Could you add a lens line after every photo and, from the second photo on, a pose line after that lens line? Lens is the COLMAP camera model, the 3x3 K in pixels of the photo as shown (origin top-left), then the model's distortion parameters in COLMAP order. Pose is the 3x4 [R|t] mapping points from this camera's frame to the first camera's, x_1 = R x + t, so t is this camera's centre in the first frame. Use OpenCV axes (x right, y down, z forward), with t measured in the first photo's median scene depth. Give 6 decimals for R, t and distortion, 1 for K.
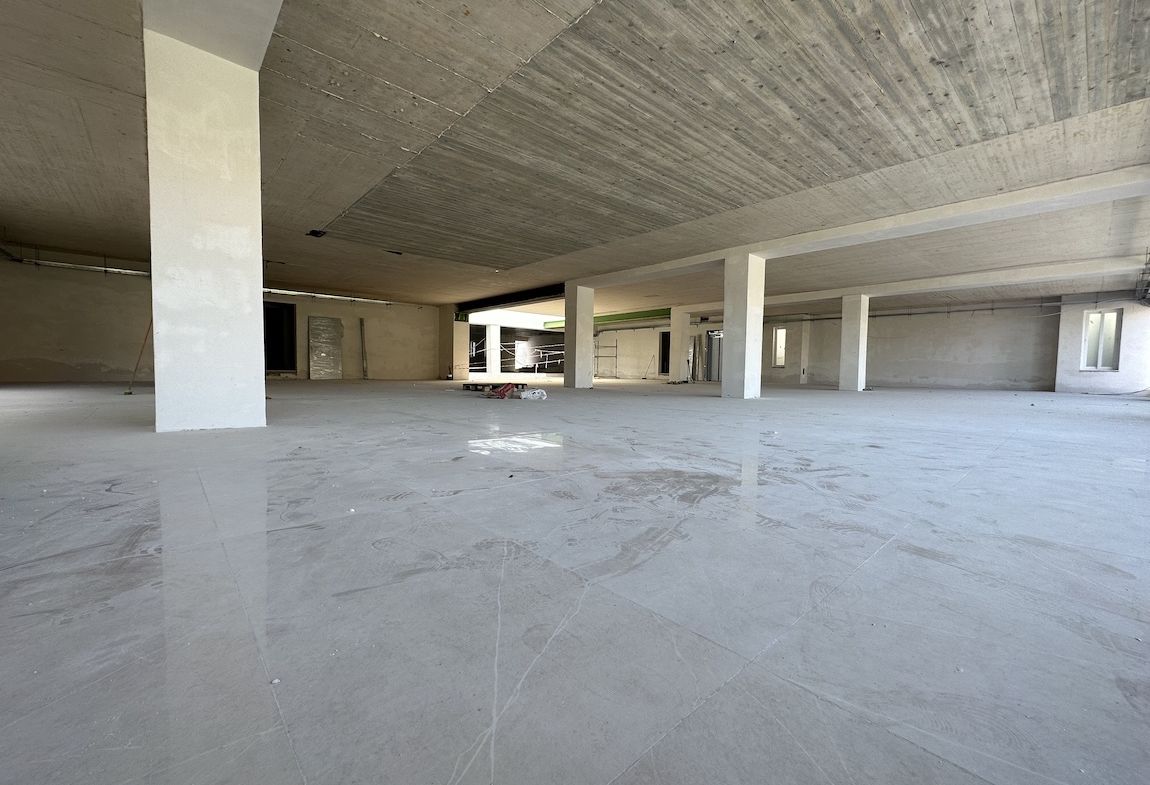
lens RADIAL K [[459.0, 0, 575.0], [0, 459.0, 392.5], [0, 0, 1]] dist [-0.000287, -0.000737]
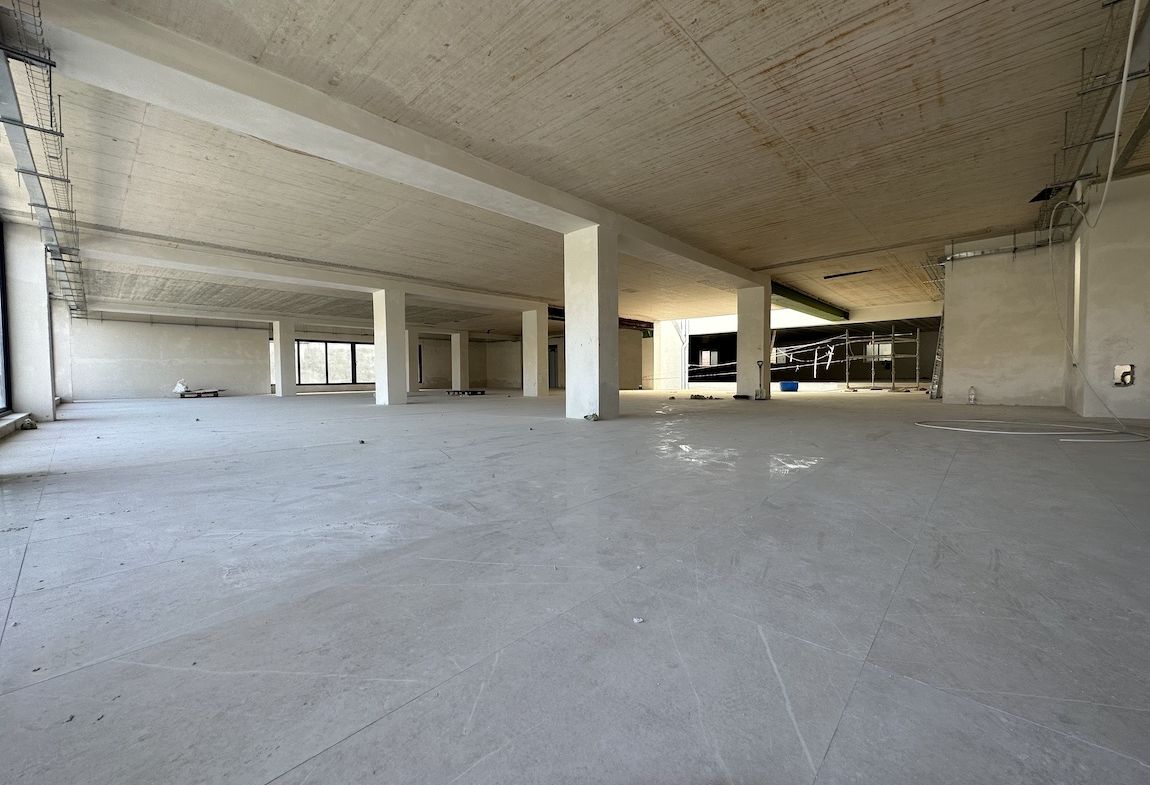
lens RADIAL K [[459.0, 0, 575.0], [0, 459.0, 392.5], [0, 0, 1]] dist [-0.000287, -0.000737]
pose [[0.092348, 0.018948, -0.995547, 0.757294], [-0.038274, 0.999148, 0.015466, -0.027056], [0.994991, 0.036676, 0.092994, 0.637301]]
